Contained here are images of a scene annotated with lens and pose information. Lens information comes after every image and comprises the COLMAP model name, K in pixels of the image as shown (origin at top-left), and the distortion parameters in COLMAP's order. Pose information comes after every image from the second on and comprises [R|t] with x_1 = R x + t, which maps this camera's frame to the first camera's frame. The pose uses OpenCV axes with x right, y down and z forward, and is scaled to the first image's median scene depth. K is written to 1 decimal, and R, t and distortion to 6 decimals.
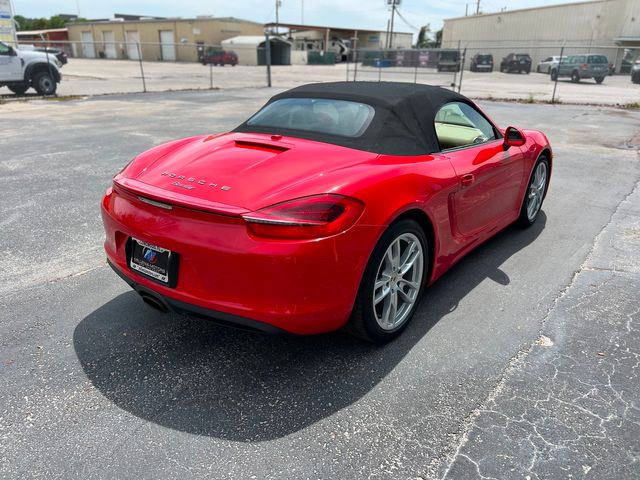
lens RADIAL K [[484.5, 0, 321.9], [0, 484.5, 234.8], [0, 0, 1]] dist [0.047867, -0.051959]
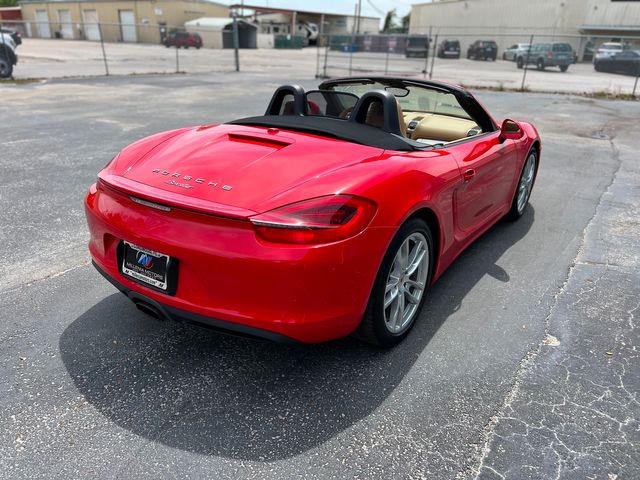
lens RADIAL K [[484.5, 0, 317.7], [0, 484.5, 237.8], [0, 0, 1]] dist [0.047867, -0.051959]
pose [[0.998243, -0.008767, 0.058609, -0.013420], [0.006776, 0.999396, 0.034091, -0.005042], [-0.058872, -0.033634, 0.997699, 0.009555]]
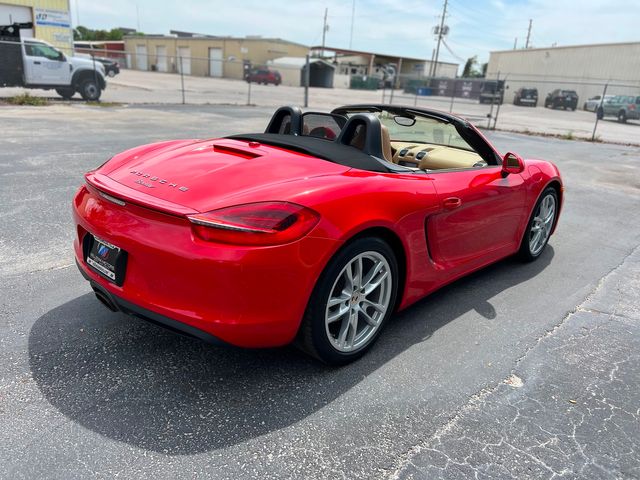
lens RADIAL K [[484.5, 0, 317.4], [0, 484.5, 239.3], [0, 0, 1]] dist [0.047867, -0.051959]
pose [[0.993773, 0.083112, -0.074208, 0.025139], [-0.085739, 0.995773, -0.032951, 0.002399], [0.071156, 0.039109, 0.996698, 0.008110]]
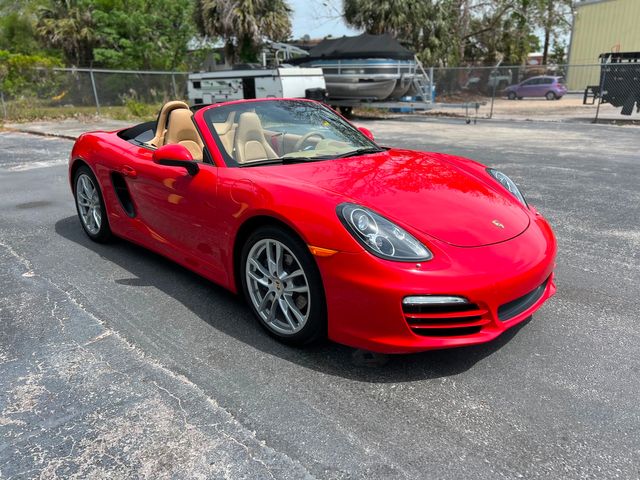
lens RADIAL K [[484.5, 0, 319.9], [0, 484.5, 241.4], [0, 0, 1]] dist [0.047867, -0.051959]
pose [[-0.118406, 0.300636, -0.946360, 0.306523], [-0.336464, 0.884535, 0.323093, -0.108454], [0.934223, 0.356673, -0.003581, 0.327093]]
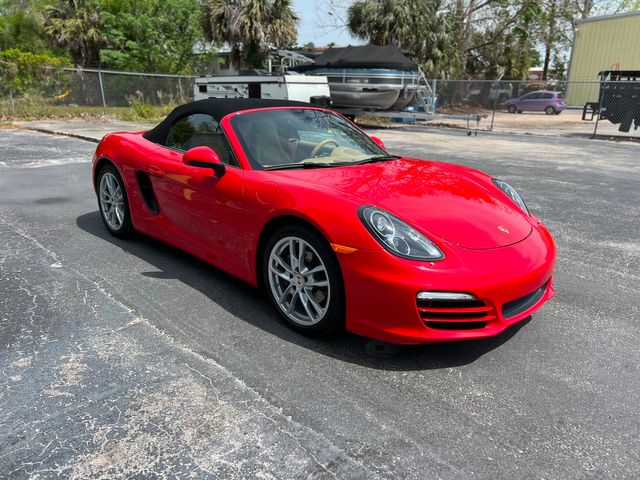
lens RADIAL K [[484.5, 0, 318.9], [0, 484.5, 242.2], [0, 0, 1]] dist [0.047867, -0.051959]
pose [[-0.121944, 0.285964, -0.950450, 0.323263], [-0.365310, 0.877445, 0.310868, -0.107465], [0.922864, 0.385118, -0.002534, 0.319621]]
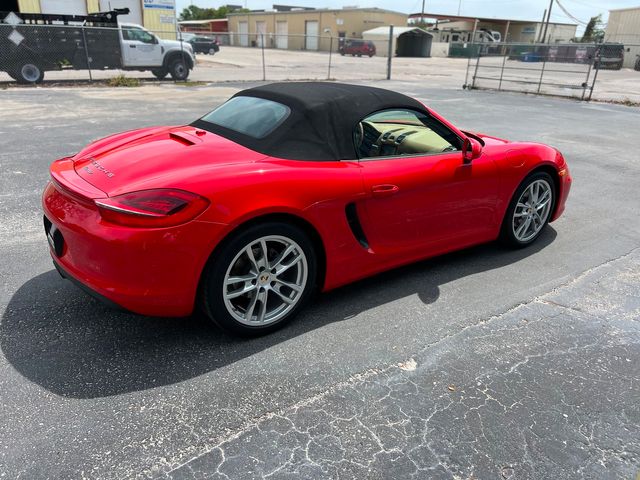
lens RADIAL K [[484.5, 0, 318.7], [0, 484.5, 237.1], [0, 0, 1]] dist [0.047867, -0.051959]
pose [[0.957586, 0.123009, -0.260570, 0.095908], [-0.117536, 0.992396, 0.036547, -0.008662], [0.263085, -0.004370, 0.964763, 0.006297]]
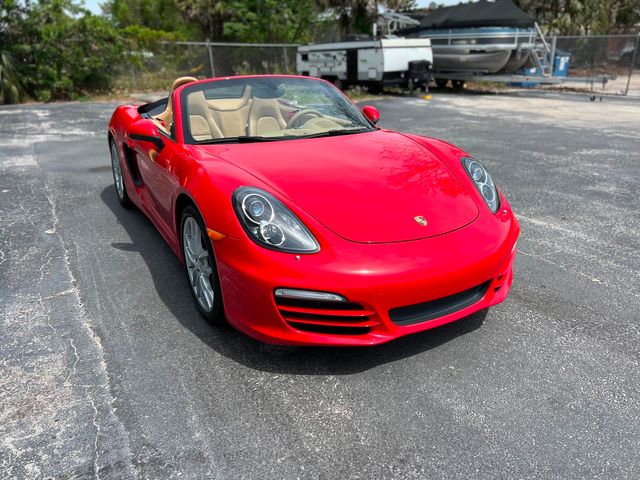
lens RADIAL K [[484.5, 0, 320.6], [0, 484.5, 241.3], [0, 0, 1]] dist [0.047867, -0.051959]
pose [[-0.367779, 0.328081, -0.870116, 0.283158], [-0.313665, 0.837092, 0.448209, -0.134946], [0.875416, 0.437766, -0.204957, 0.393113]]
